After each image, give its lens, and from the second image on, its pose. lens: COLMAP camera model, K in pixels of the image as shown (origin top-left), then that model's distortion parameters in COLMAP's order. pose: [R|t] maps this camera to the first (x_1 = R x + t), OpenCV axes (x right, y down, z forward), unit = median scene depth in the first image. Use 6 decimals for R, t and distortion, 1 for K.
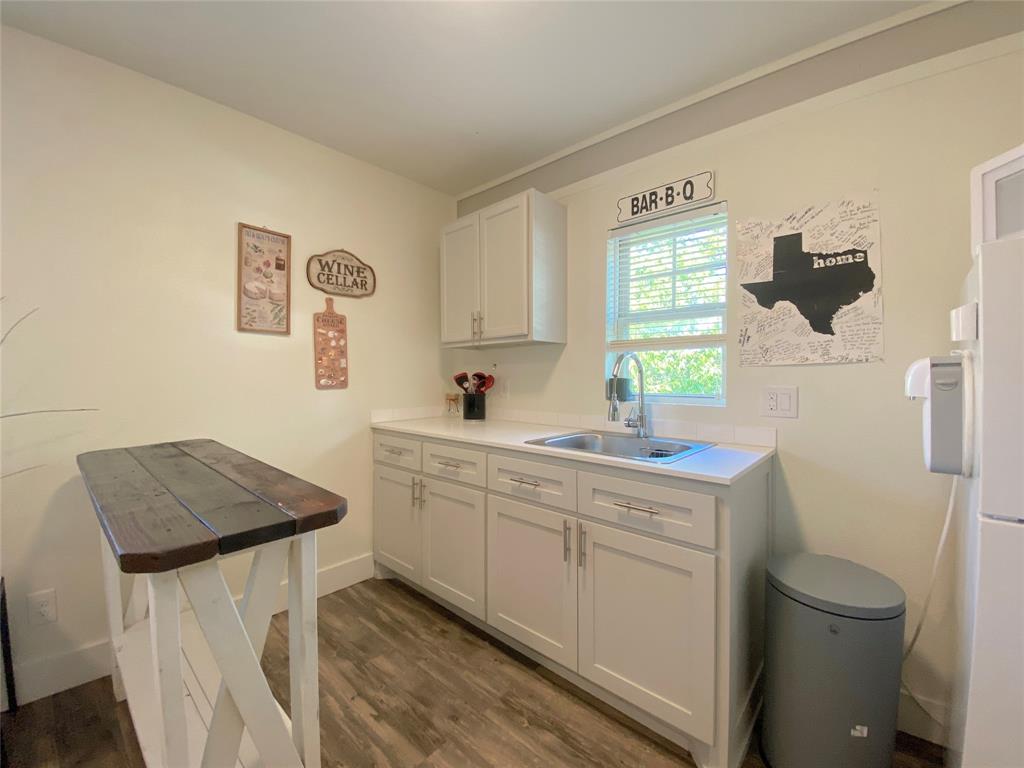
lens RADIAL K [[415.2, 0, 510.4], [0, 415.2, 380.6], [0, 0, 1]] dist [-0.021012, -0.003245]
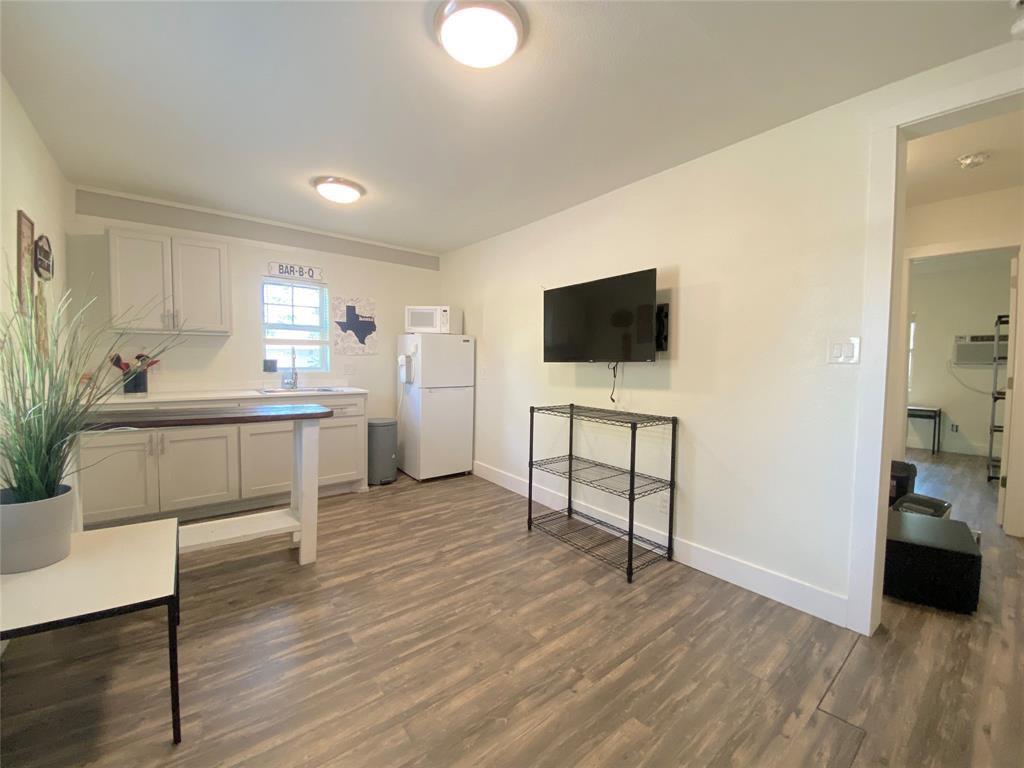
lens RADIAL K [[415.2, 0, 509.6], [0, 415.2, 376.1], [0, 0, 1]] dist [-0.021012, -0.003245]
pose [[0.166830, -0.036424, 0.985313, -1.773009], [0.000329, 0.999319, 0.036886, 0.001708], [-0.985986, -0.005829, 0.166728, -0.454134]]
